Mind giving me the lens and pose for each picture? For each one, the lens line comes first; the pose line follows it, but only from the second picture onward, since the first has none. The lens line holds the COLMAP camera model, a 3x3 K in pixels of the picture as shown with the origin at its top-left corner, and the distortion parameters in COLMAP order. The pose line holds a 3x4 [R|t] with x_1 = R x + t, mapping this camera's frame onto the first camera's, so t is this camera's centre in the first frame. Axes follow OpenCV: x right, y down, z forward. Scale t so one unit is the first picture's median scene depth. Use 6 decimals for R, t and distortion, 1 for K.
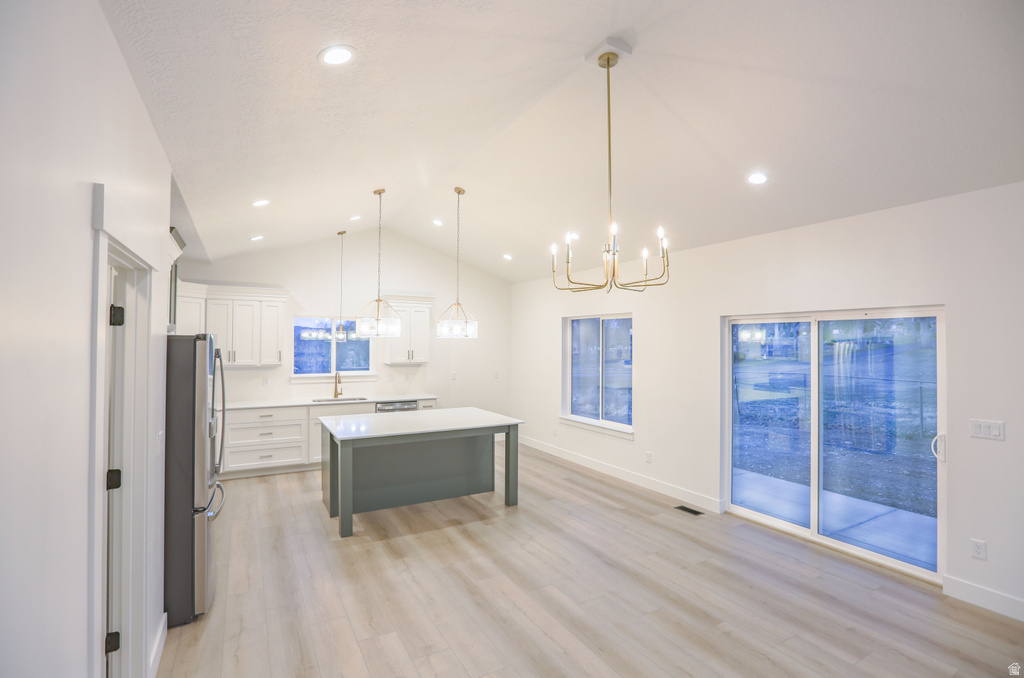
lens RADIAL K [[469.5, 0, 503.8], [0, 469.5, 335.6], [0, 0, 1]] dist [-0.038249, 0.009833]
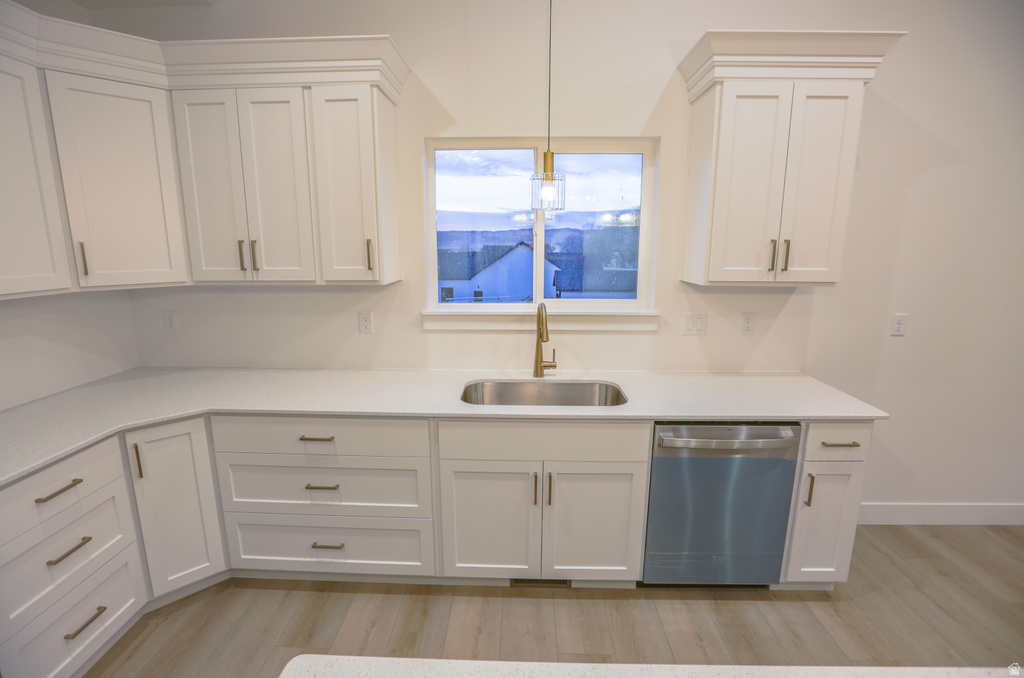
lens RADIAL K [[469.5, 0, 505.7], [0, 469.5, 334.6], [0, 0, 1]] dist [-0.038249, 0.009833]
pose [[0.853992, 0.094035, -0.511717, -0.278331], [0.012556, 0.979520, 0.200954, 0.042177], [0.520134, -0.178038, 0.835322, 0.961180]]
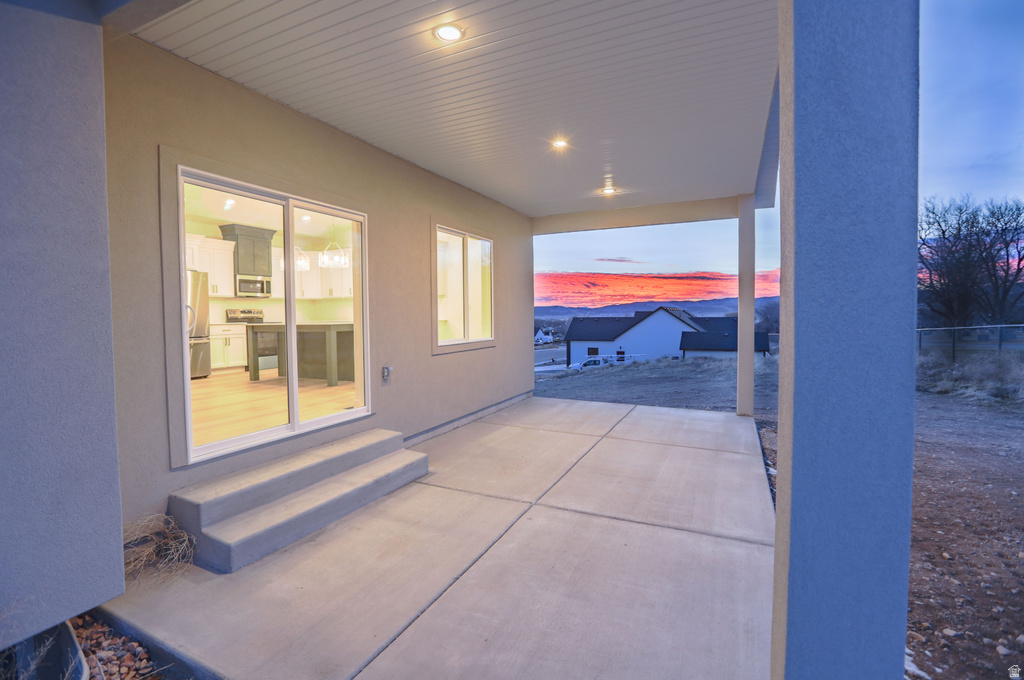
lens RADIAL K [[469.5, 0, 503.0], [0, 469.5, 330.7], [0, 0, 1]] dist [-0.038249, 0.009833]
pose [[0.567831, 0.013481, -0.823035, 1.403742], [0.027473, 0.998998, 0.035318, 0.170993], [0.822686, -0.042666, 0.566892, 0.661074]]
